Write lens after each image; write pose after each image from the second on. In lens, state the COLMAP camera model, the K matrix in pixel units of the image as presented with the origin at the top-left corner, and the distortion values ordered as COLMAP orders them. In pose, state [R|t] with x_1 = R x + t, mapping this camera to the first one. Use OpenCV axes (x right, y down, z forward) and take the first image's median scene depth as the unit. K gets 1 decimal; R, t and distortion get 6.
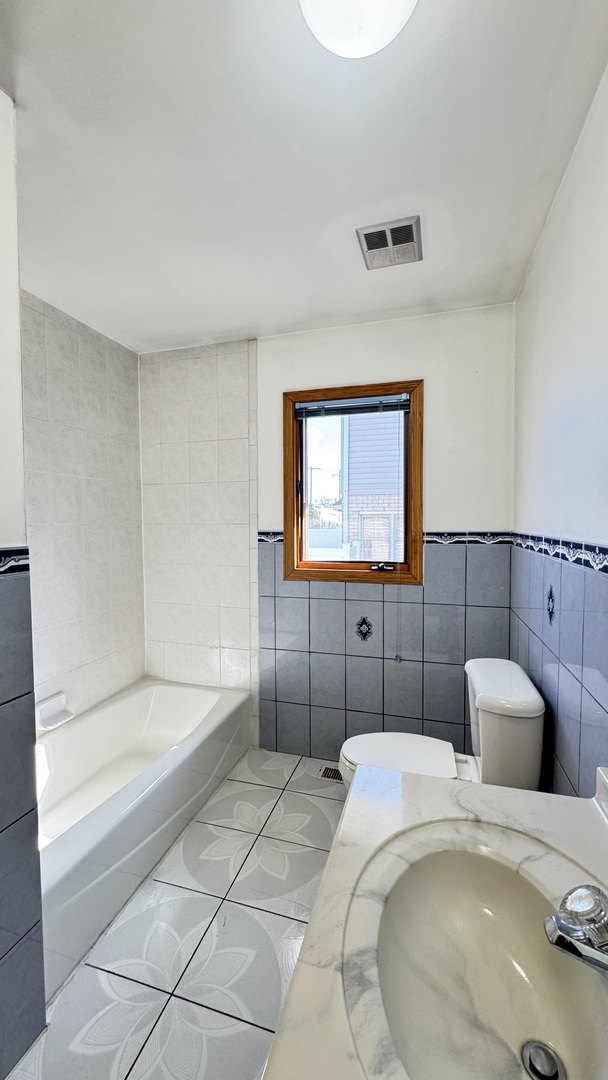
lens RADIAL K [[428.3, 0, 305.2], [0, 428.3, 540.0], [0, 0, 1]] dist [-0.001432, 0.000143]
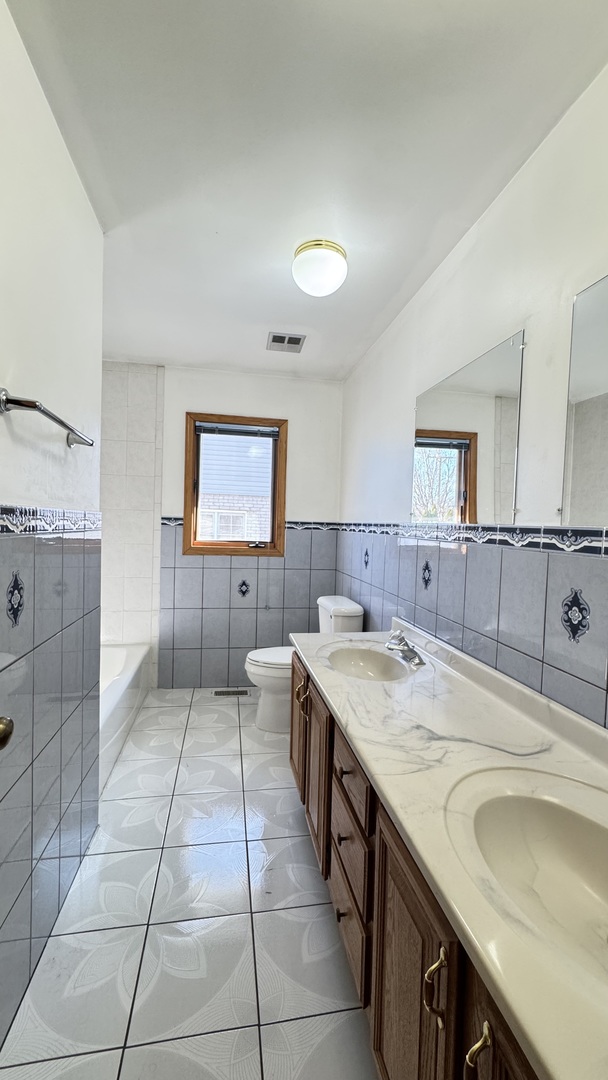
lens RADIAL K [[428.3, 0, 302.7], [0, 428.3, 540.2], [0, 0, 1]] dist [-0.001432, 0.000143]
pose [[0.894000, 0.017805, 0.447713, -0.325430], [-0.017011, 0.999839, -0.005795, 0.053167], [-0.447744, -0.002435, 0.894159, -0.350624]]
